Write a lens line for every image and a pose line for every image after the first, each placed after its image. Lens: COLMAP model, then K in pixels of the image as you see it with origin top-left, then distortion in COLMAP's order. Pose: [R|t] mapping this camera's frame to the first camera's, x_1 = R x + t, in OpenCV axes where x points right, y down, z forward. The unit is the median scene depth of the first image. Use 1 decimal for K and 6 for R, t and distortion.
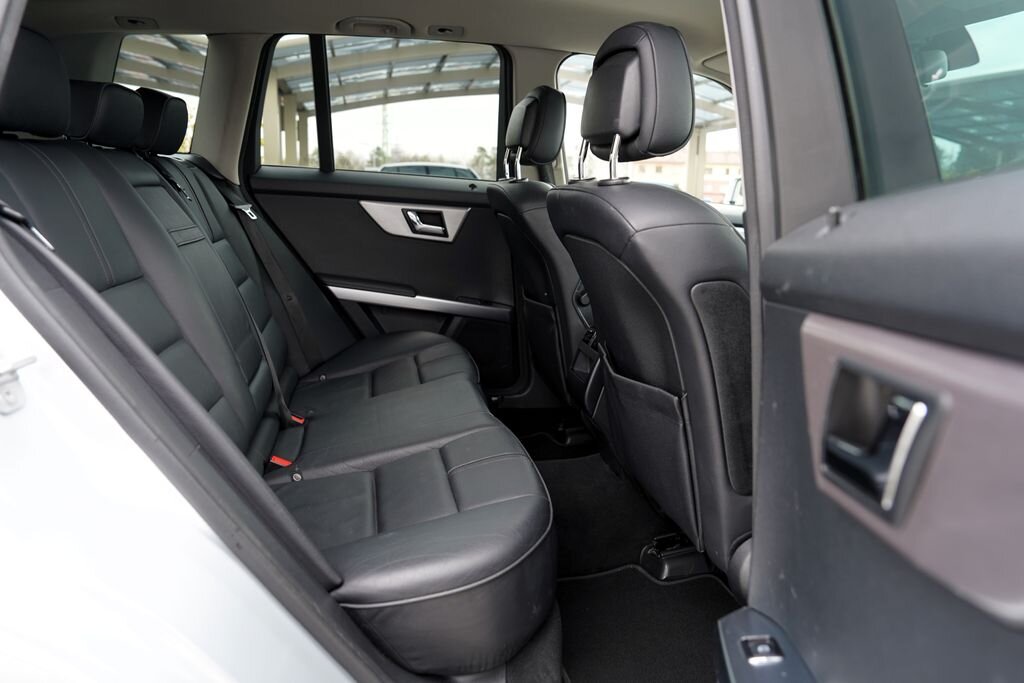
lens RADIAL K [[705.9, 0, 509.5], [0, 705.9, 337.1], [0, 0, 1]] dist [-0.110621, 0.086868]
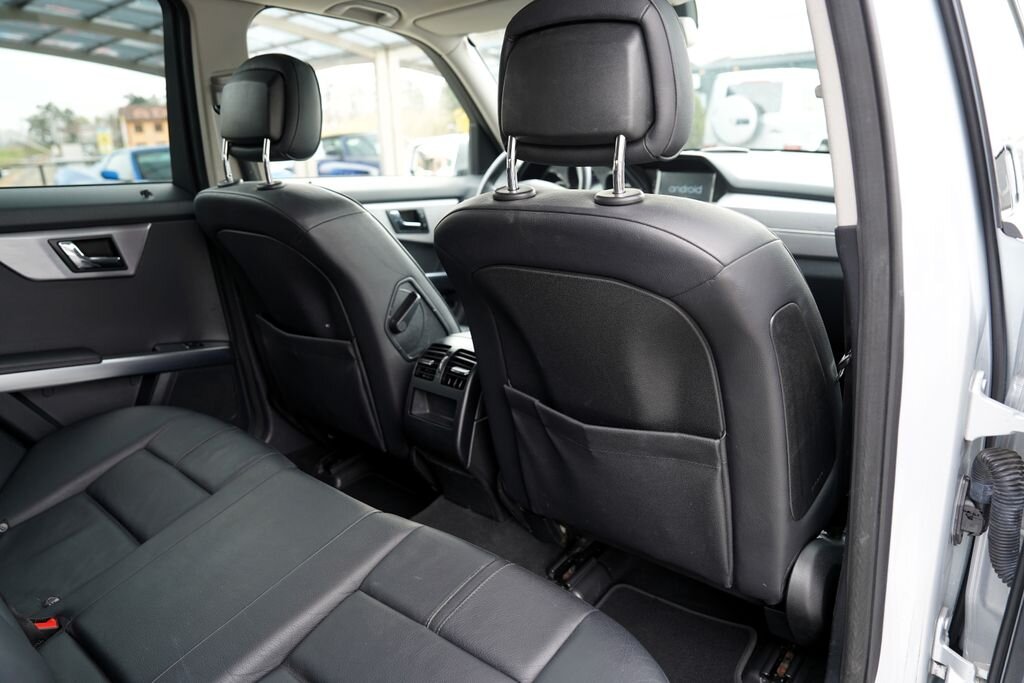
lens RADIAL K [[705.9, 0, 509.5], [0, 705.9, 337.1], [0, 0, 1]] dist [-0.110621, 0.086868]
pose [[0.786653, -0.228642, 0.573499, -0.204633], [0.189602, 0.973478, 0.128033, -0.094205], [-0.587562, 0.008019, 0.809140, 0.219428]]
